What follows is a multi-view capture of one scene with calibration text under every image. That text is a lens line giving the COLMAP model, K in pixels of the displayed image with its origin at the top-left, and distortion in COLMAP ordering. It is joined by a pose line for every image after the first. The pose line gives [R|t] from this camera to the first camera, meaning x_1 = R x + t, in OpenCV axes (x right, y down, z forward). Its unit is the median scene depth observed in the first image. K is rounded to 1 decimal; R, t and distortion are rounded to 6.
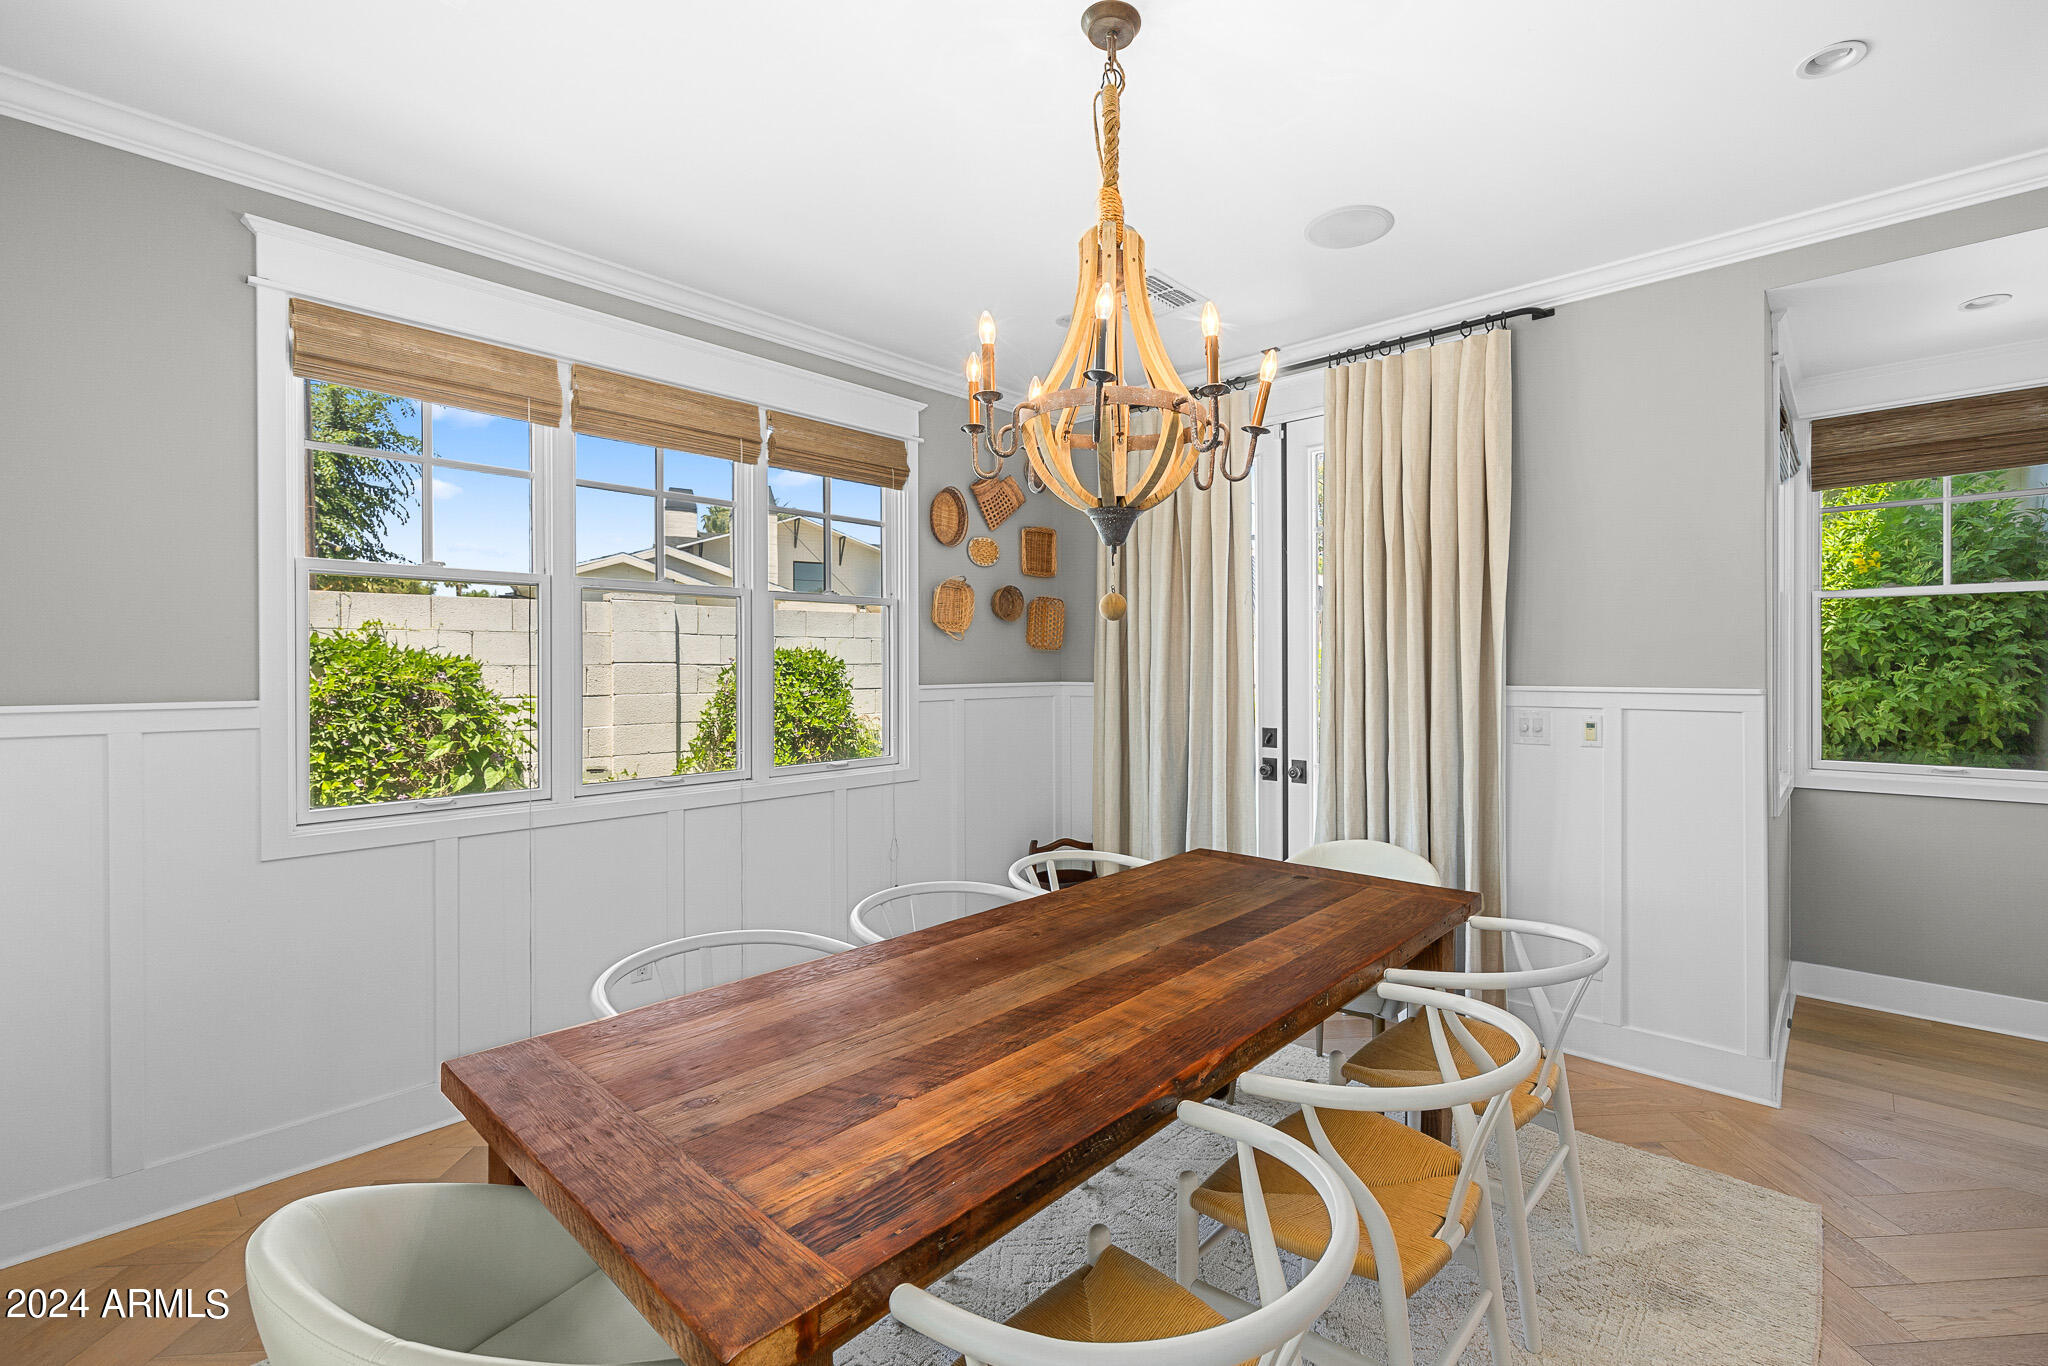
lens RADIAL K [[868.1, 0, 1027.3], [0, 868.1, 673.1], [0, 0, 1]] dist [-0.009651, 0.001318]
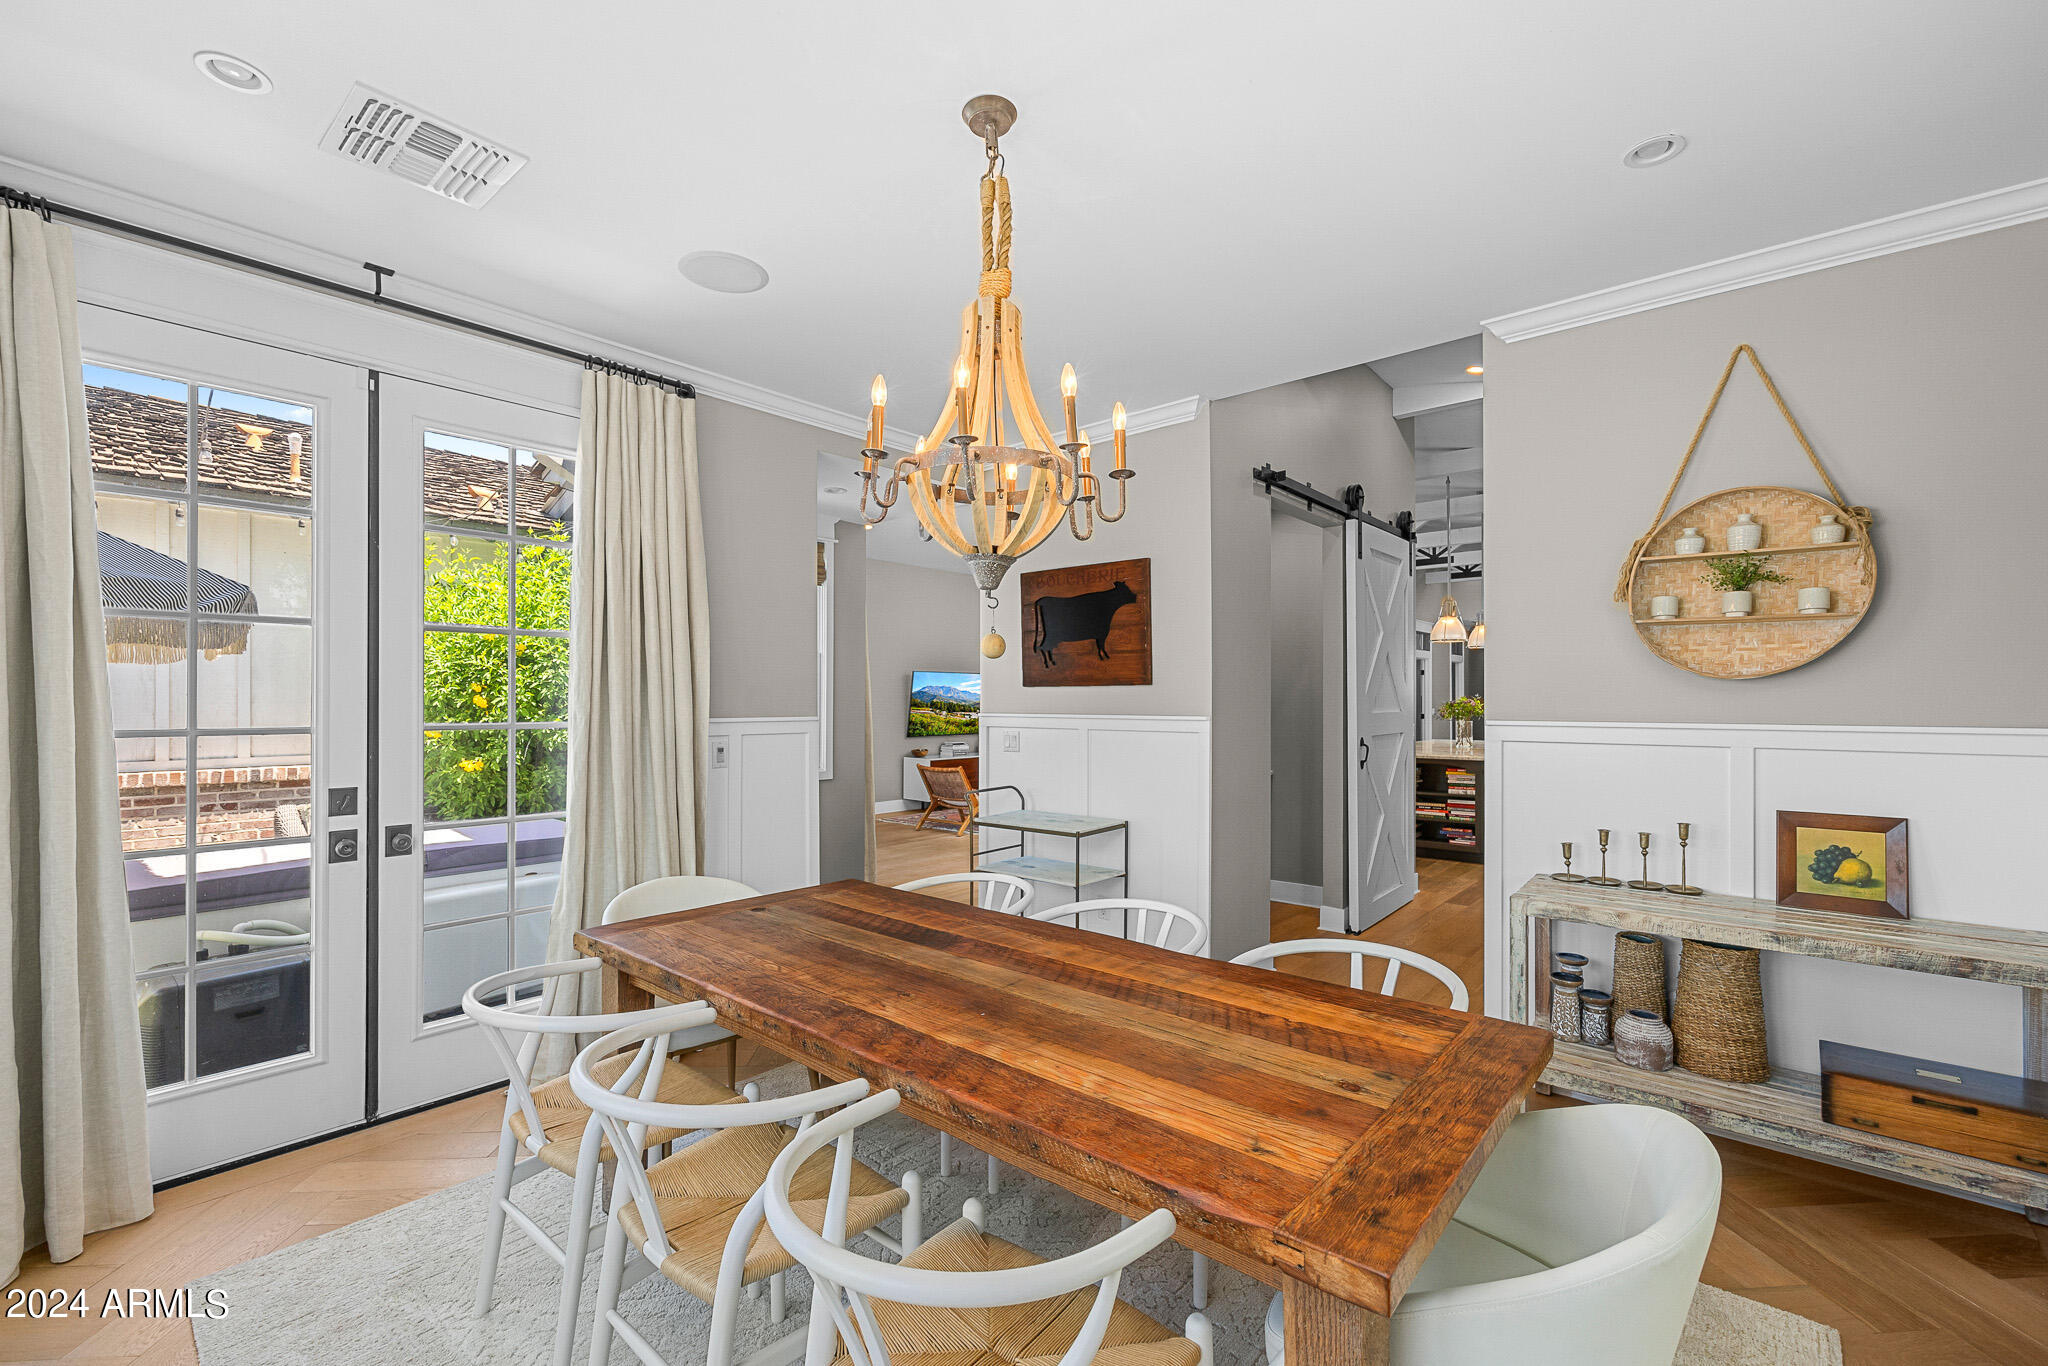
lens RADIAL K [[868.1, 0, 1082.5], [0, 868.1, 693.3], [0, 0, 1]] dist [-0.009651, 0.001318]
pose [[-0.066662, 0.012335, 0.997699, -1.065844], [0.008455, 0.999895, -0.011797, -0.001488], [-0.997740, 0.007649, -0.066759, 1.022619]]
